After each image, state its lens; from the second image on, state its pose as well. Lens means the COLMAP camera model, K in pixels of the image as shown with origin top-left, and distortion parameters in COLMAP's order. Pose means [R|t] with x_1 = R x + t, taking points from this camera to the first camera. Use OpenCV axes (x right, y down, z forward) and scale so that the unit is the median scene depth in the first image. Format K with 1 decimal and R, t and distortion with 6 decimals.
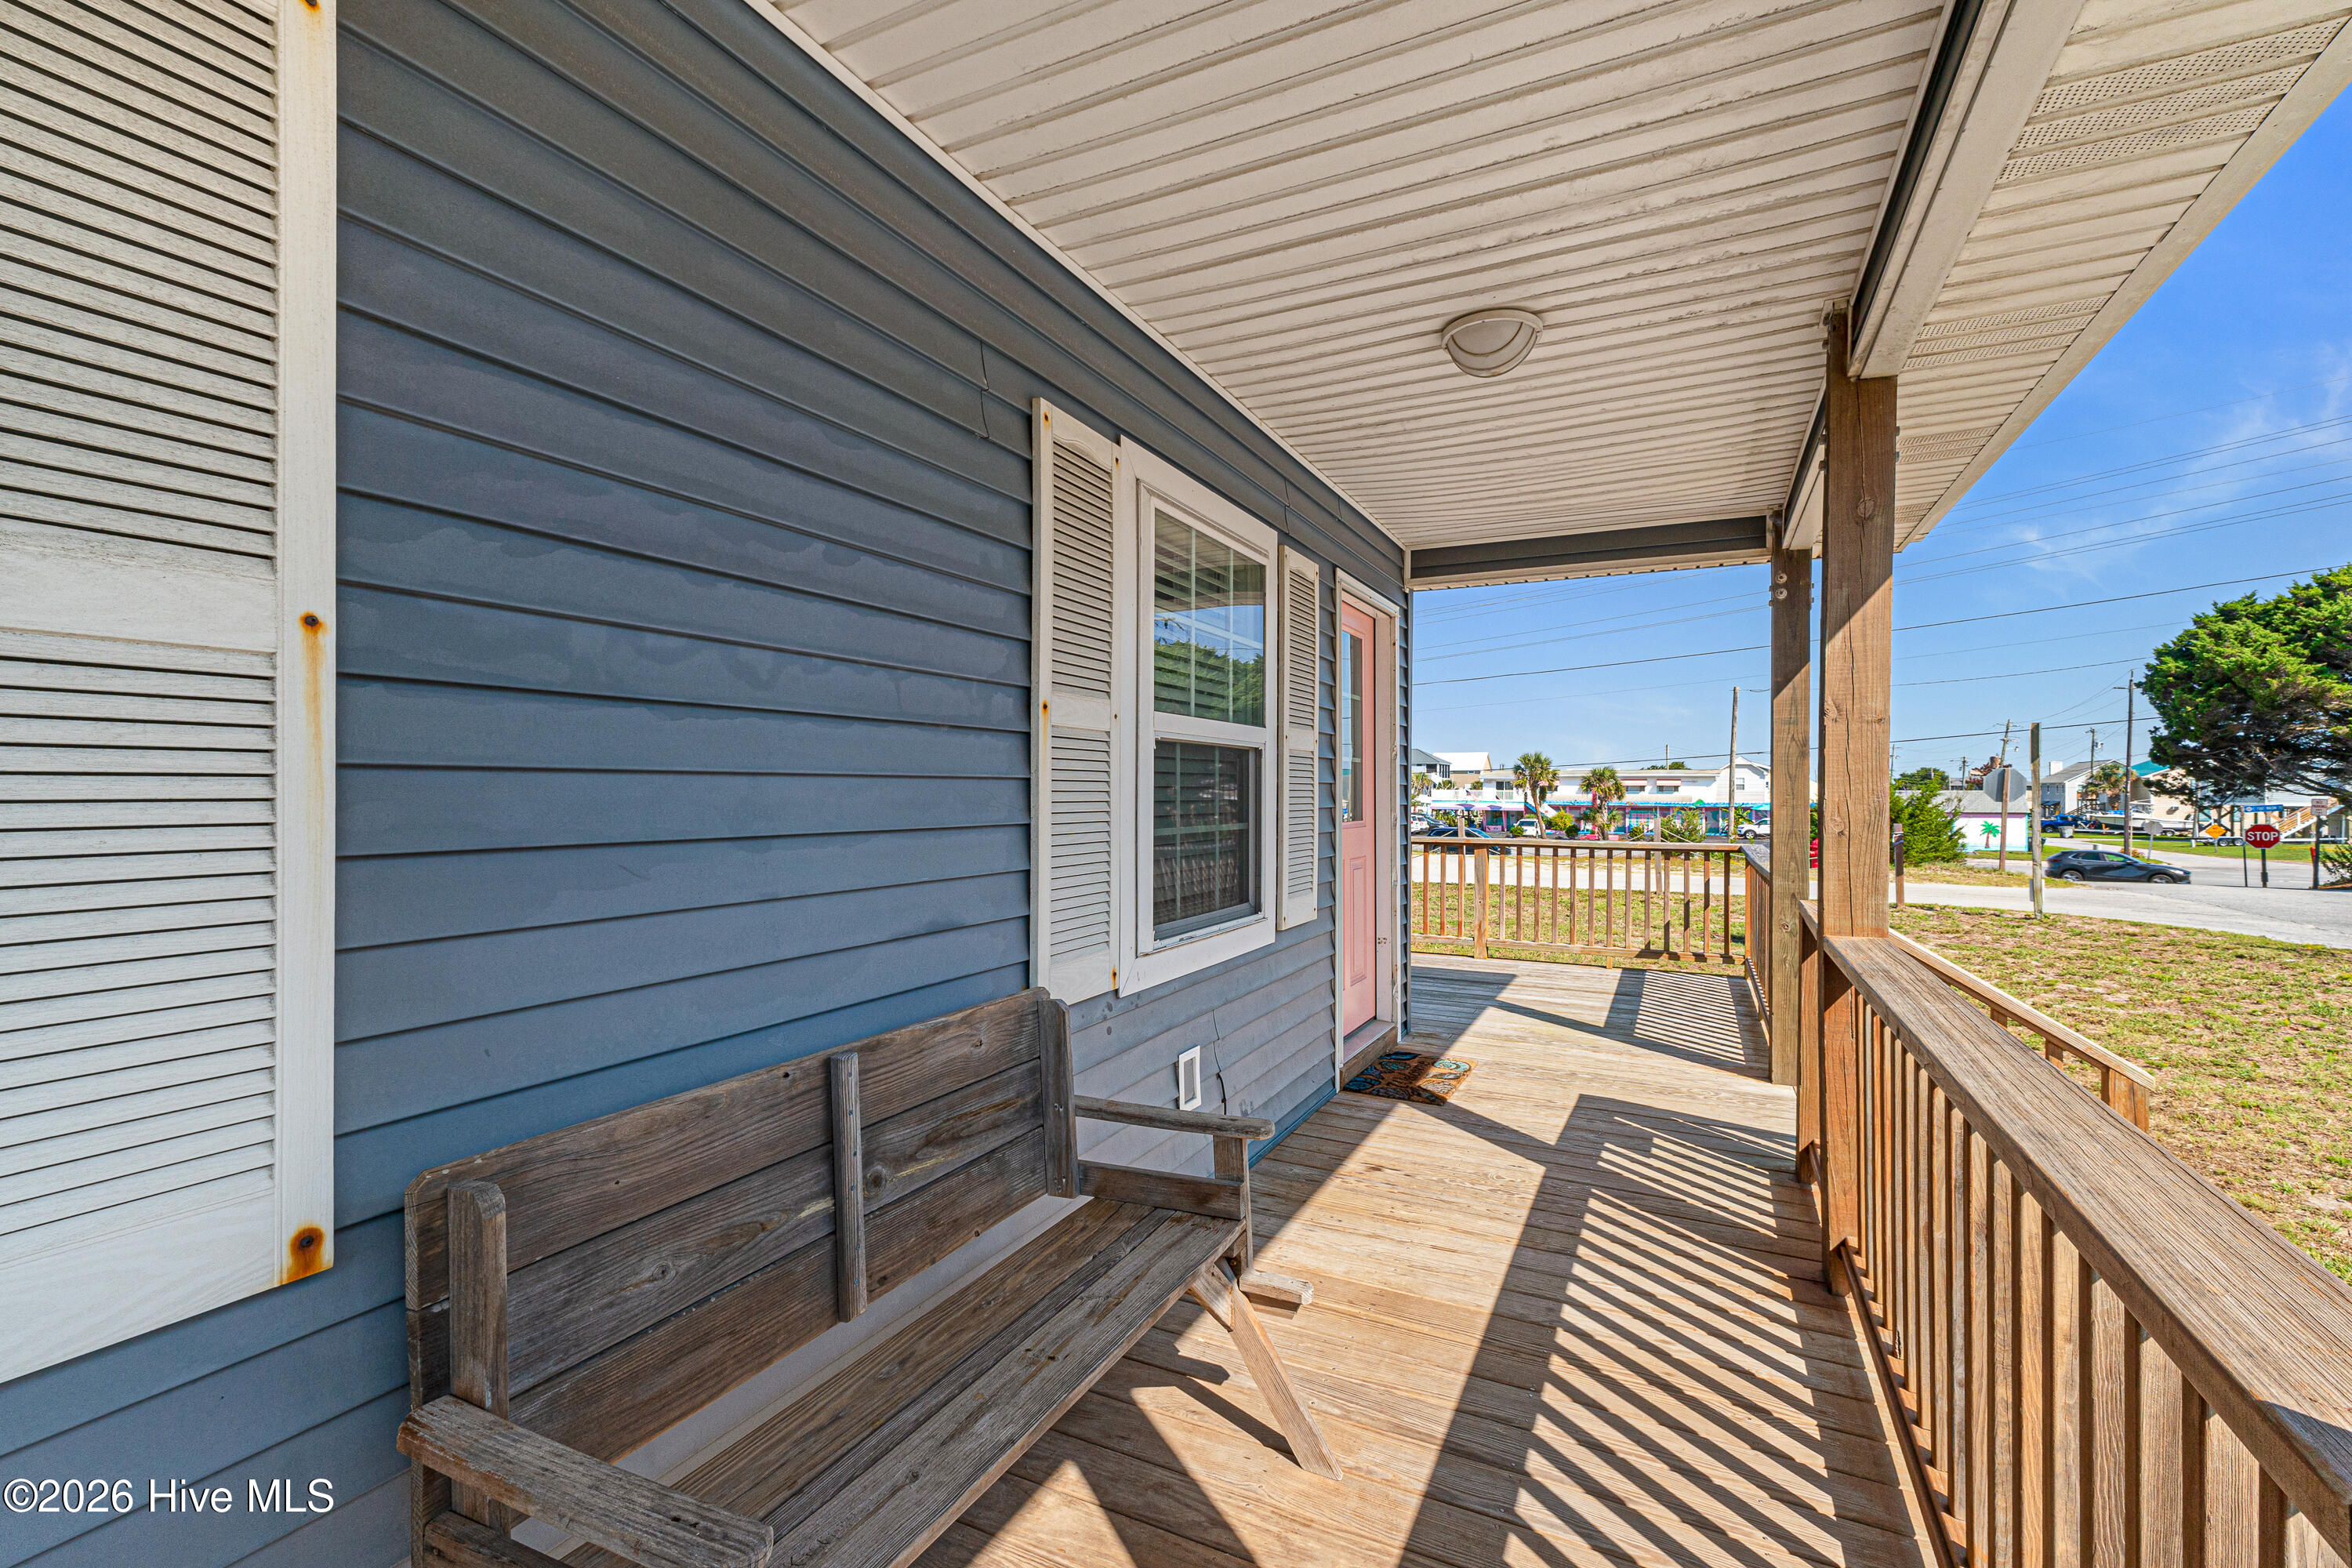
lens RADIAL K [[972.9, 0, 1165.2], [0, 972.9, 787.2], [0, 0, 1]] dist [0.006543, 0.000164]
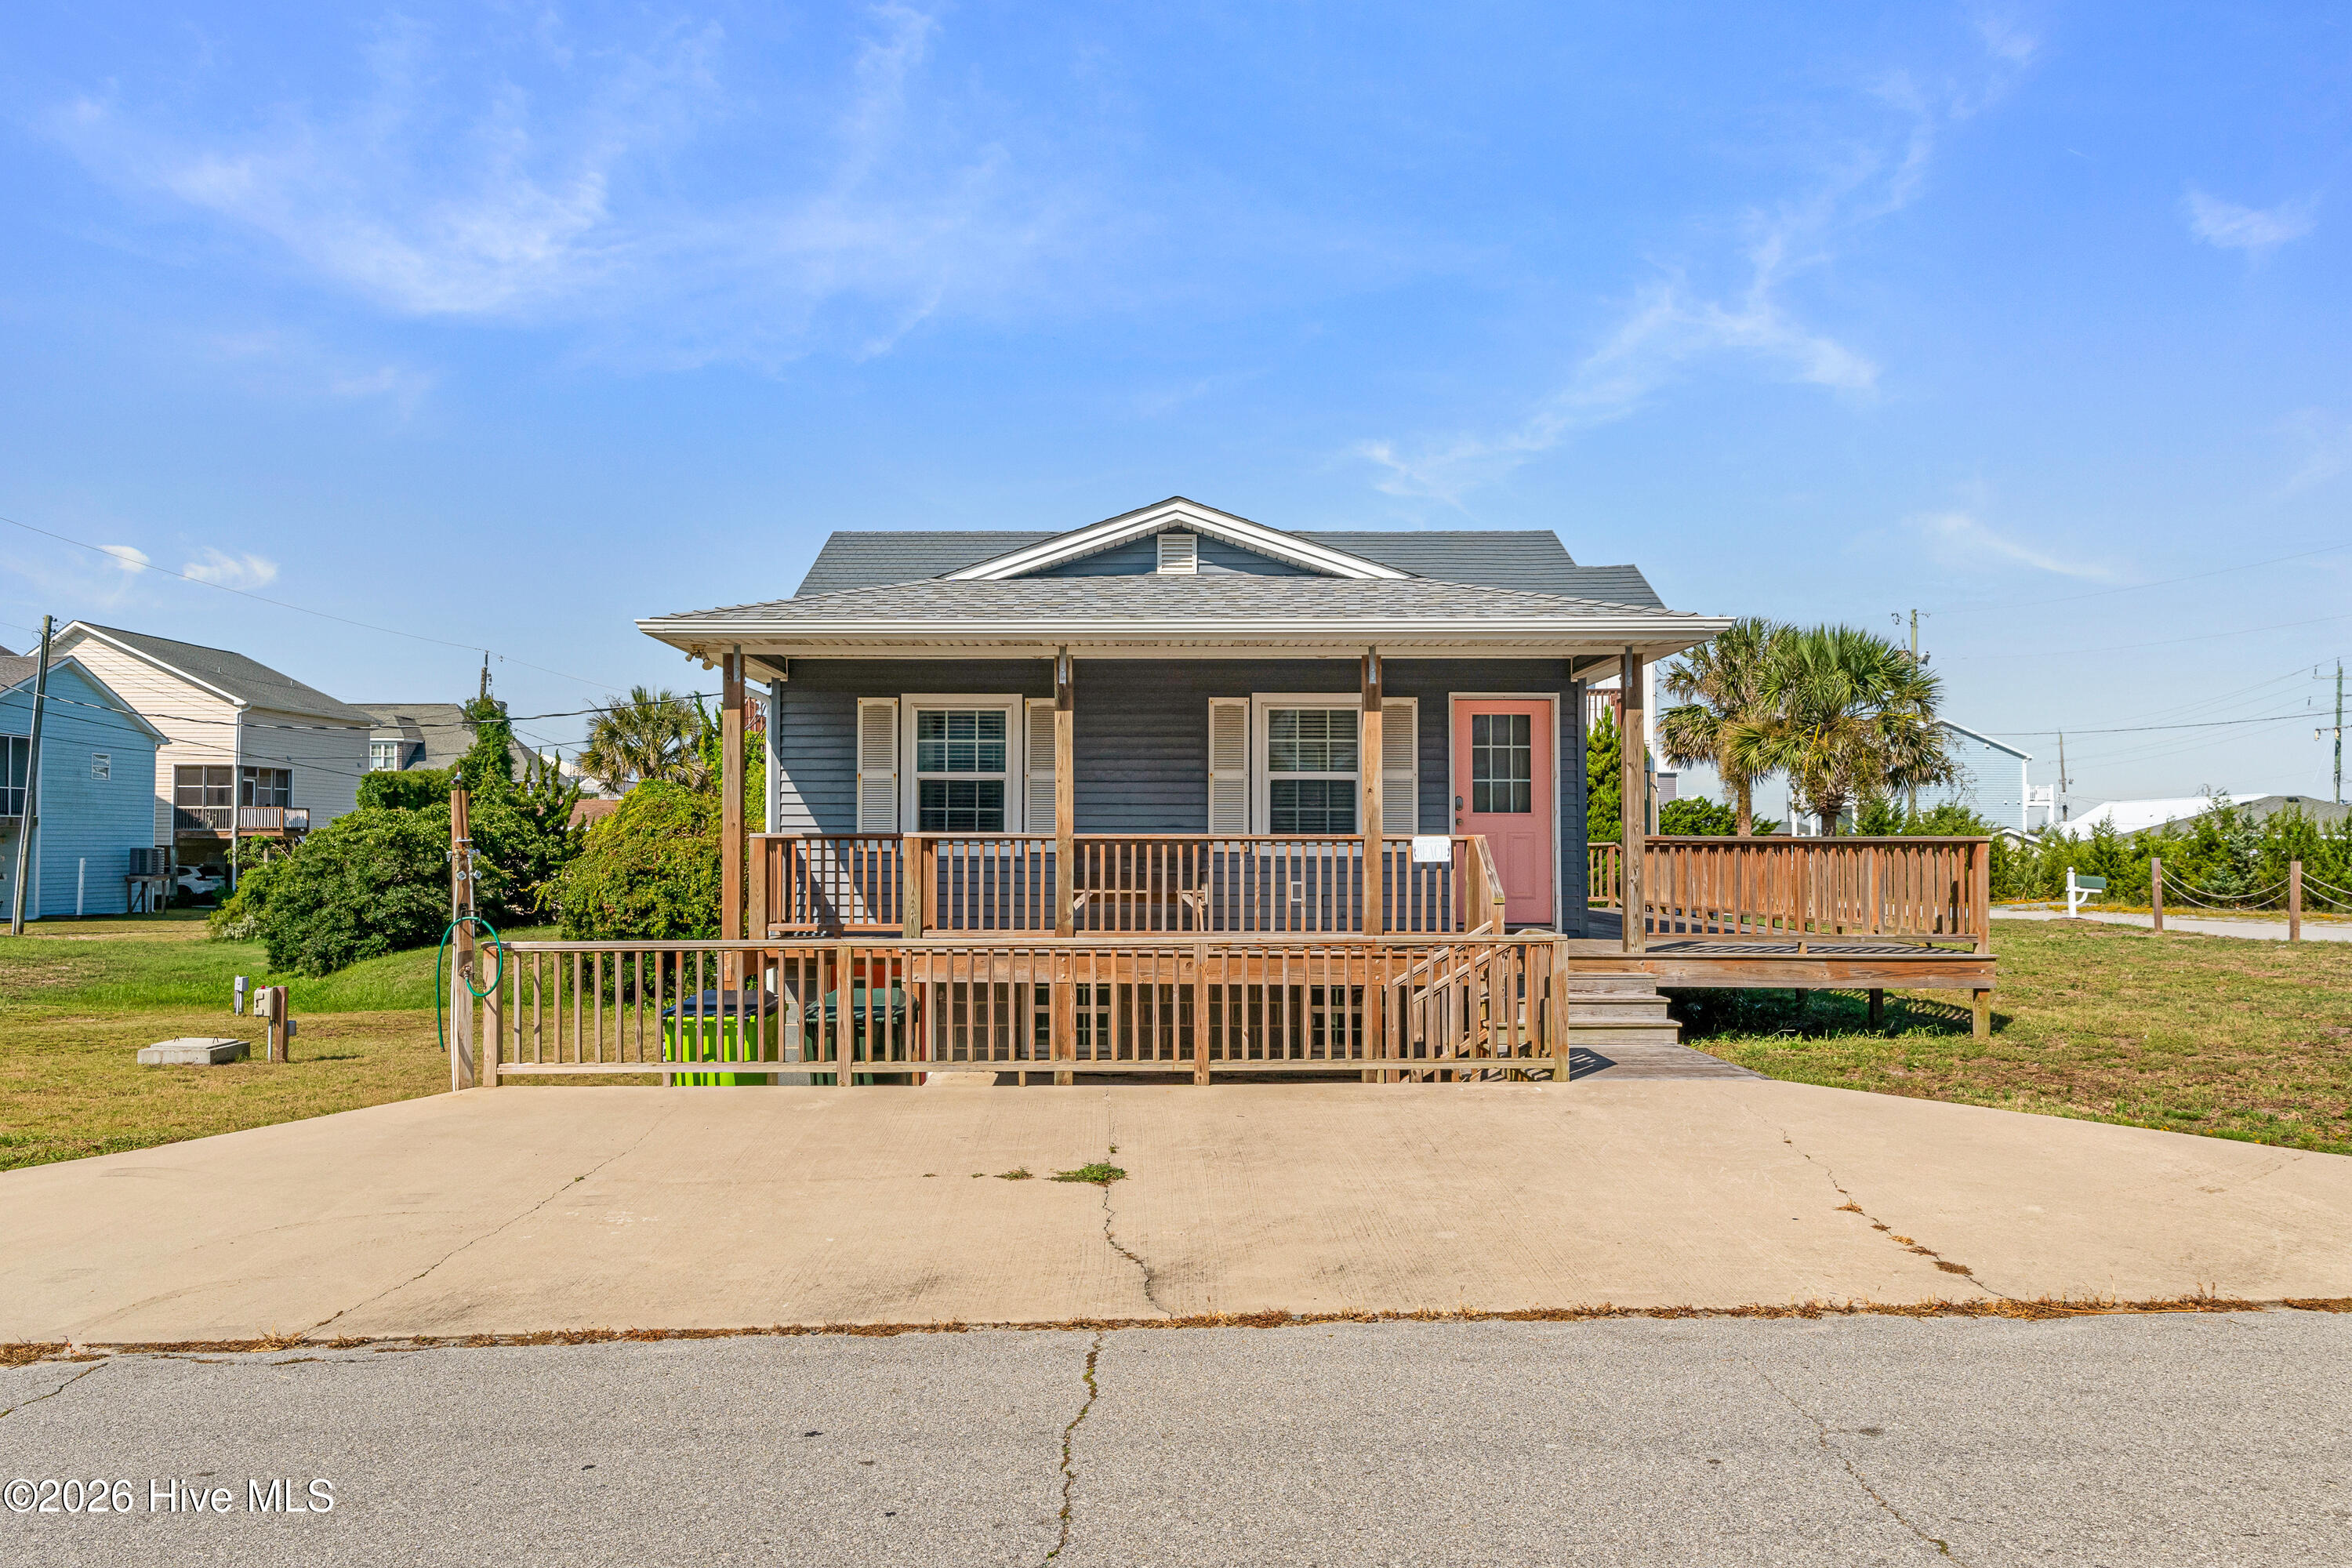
lens RADIAL K [[1630.9, 0, 1127.0], [0, 1630.9, 776.8], [0, 0, 1]] dist [0.057275, -0.046461]
pose [[0.478262, -0.036995, -0.877438, 3.734860], [-0.002366, 0.999054, -0.043412, 0.150694], [0.878214, 0.022838, 0.477722, -1.689970]]
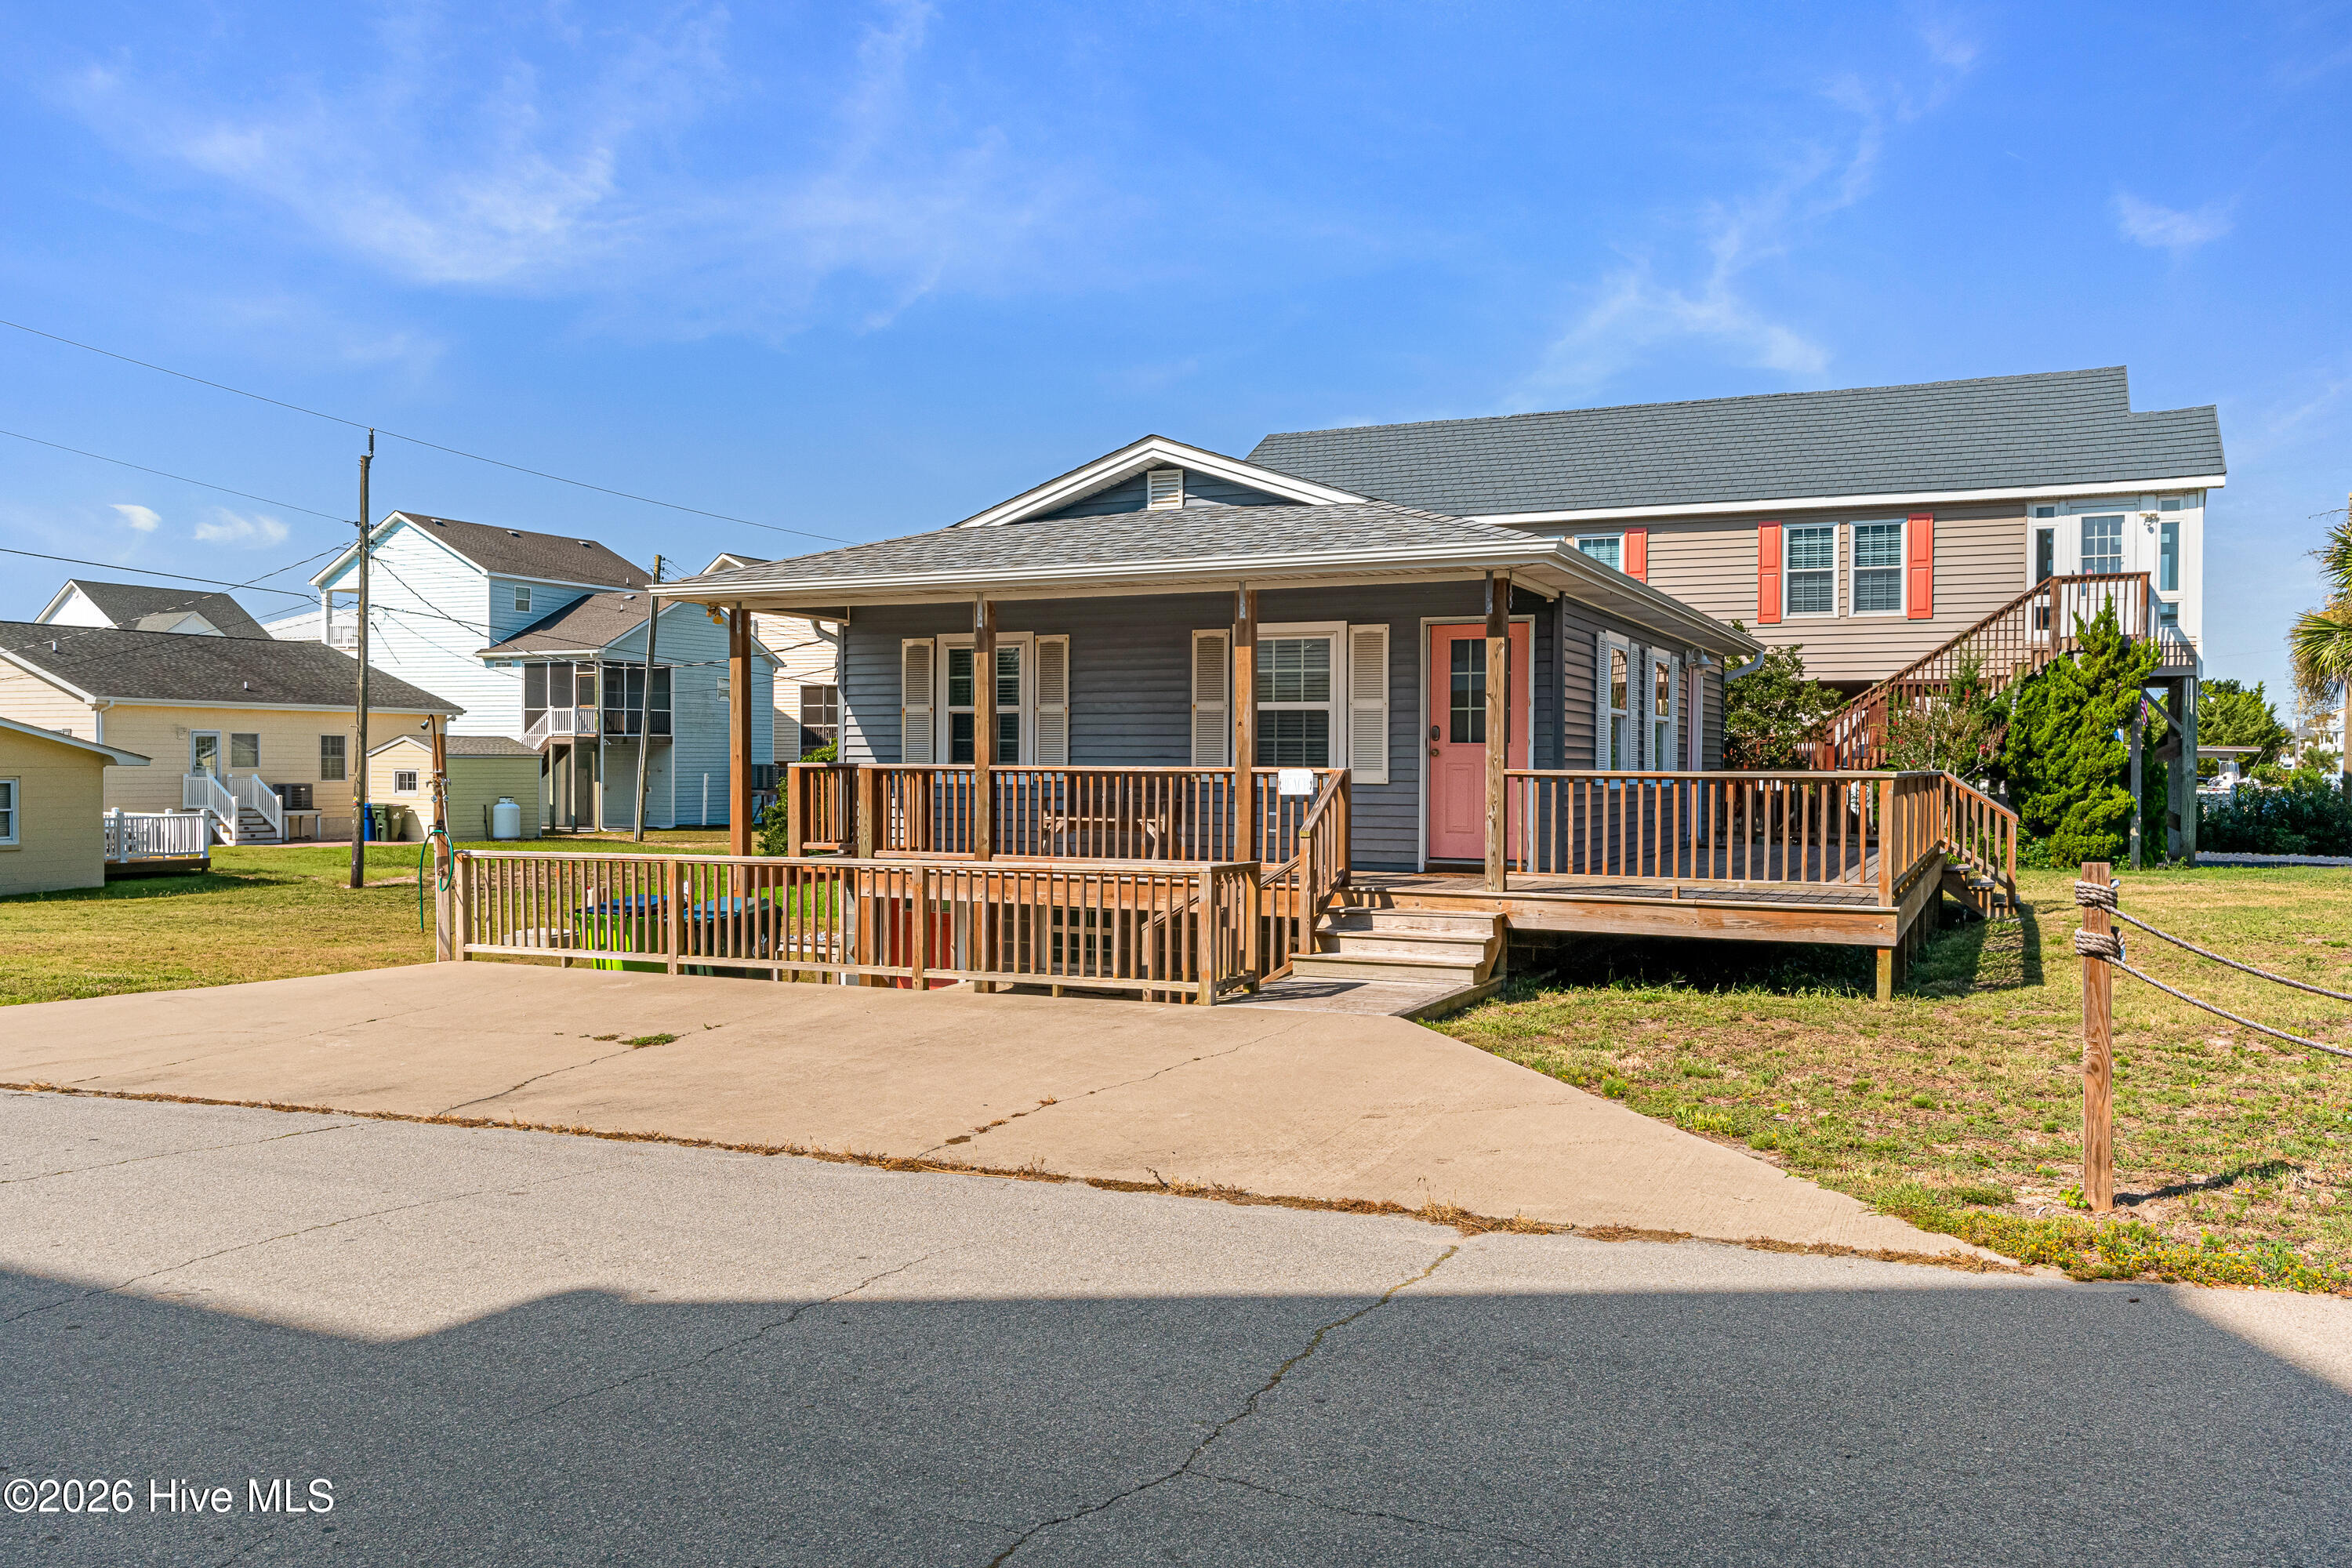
lens RADIAL K [[1848.6, 0, 1155.3], [0, 1848.6, 780.7], [0, 0, 1]] dist [-0.003325, -0.000949]
pose [[0.068689, 0.009903, -0.997589, 5.062489], [-0.005534, 0.999939, 0.009545, 0.110274], [0.997623, 0.004865, 0.068739, 0.177422]]
